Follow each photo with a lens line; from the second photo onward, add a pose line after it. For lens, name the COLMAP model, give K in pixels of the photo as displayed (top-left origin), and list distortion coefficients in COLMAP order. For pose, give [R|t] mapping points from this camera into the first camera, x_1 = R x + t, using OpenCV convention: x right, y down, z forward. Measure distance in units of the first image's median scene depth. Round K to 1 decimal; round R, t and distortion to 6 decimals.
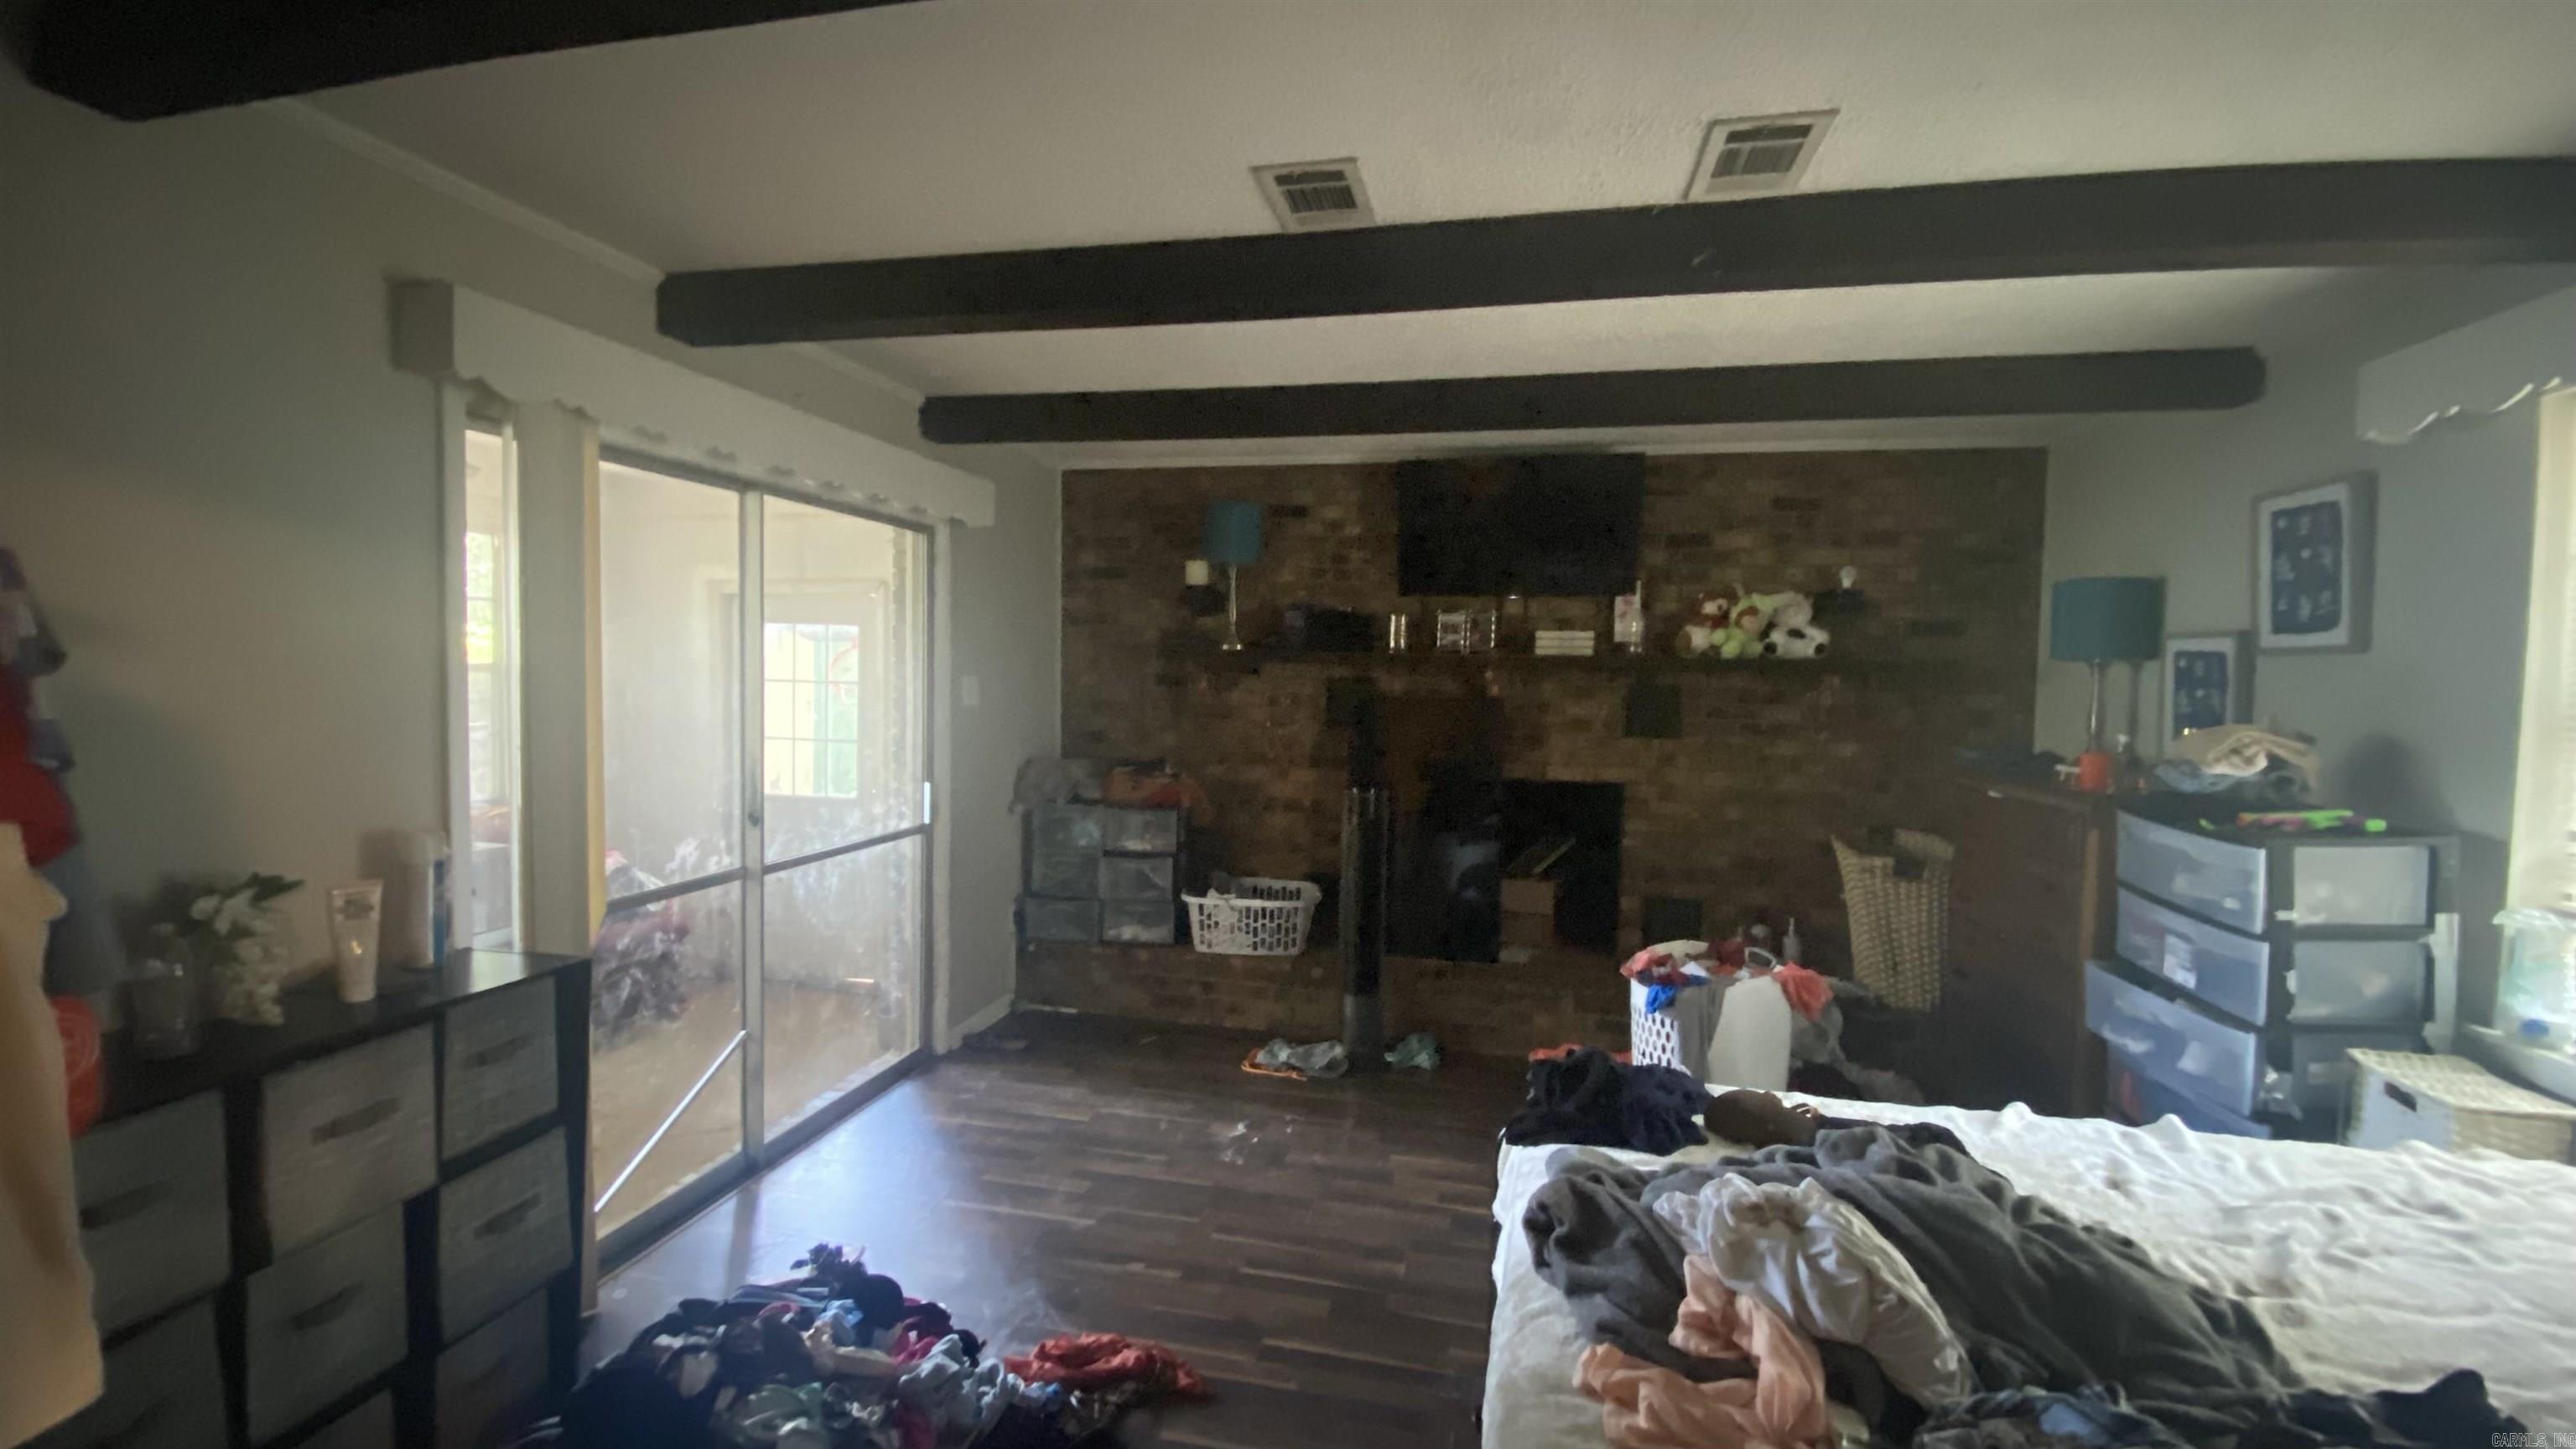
lens RADIAL K [[1017.1, 0, 1260.0], [0, 1017.1, 735.2], [0, 0, 1]] dist [-0.053685, -0.000097]
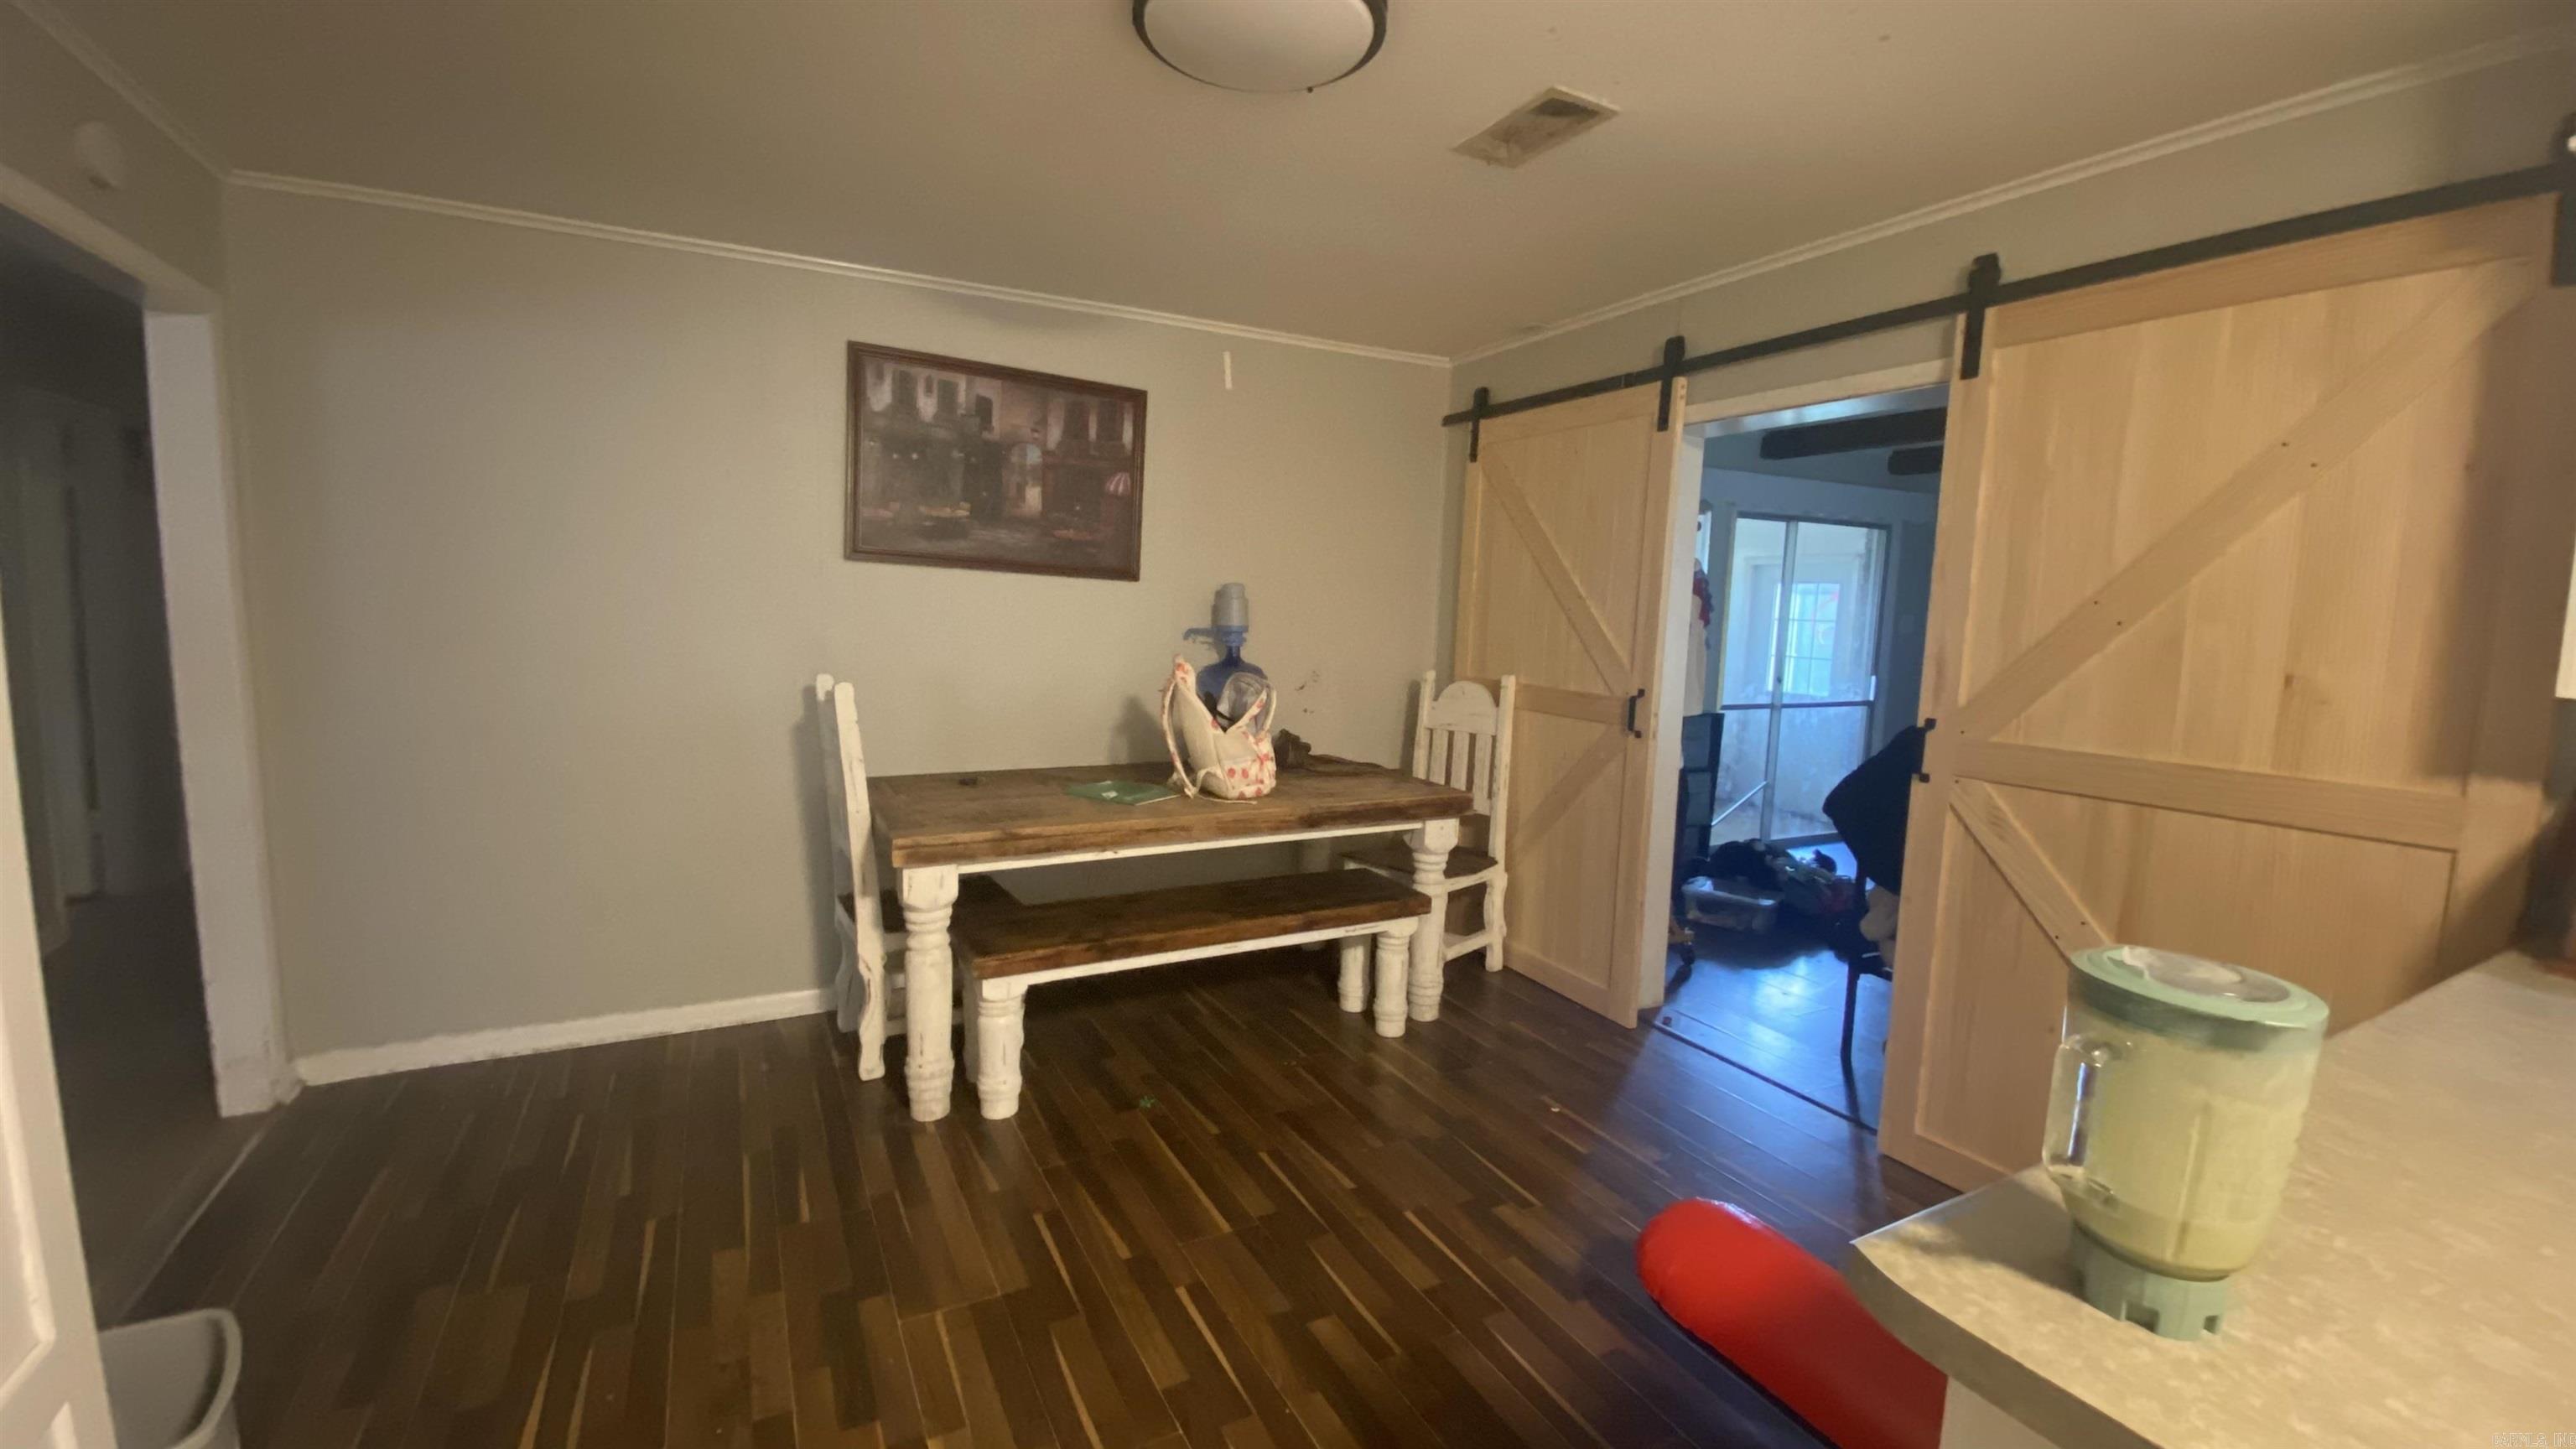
lens RADIAL K [[1017.1, 0, 1260.0], [0, 1017.1, 735.2], [0, 0, 1]] dist [-0.053685, -0.000097]
pose [[0.634784, 0.097247, -0.766546, 0.336449], [-0.062528, 0.995260, 0.074482, 0.089597], [0.770156, 0.000650, 0.637856, -0.940538]]
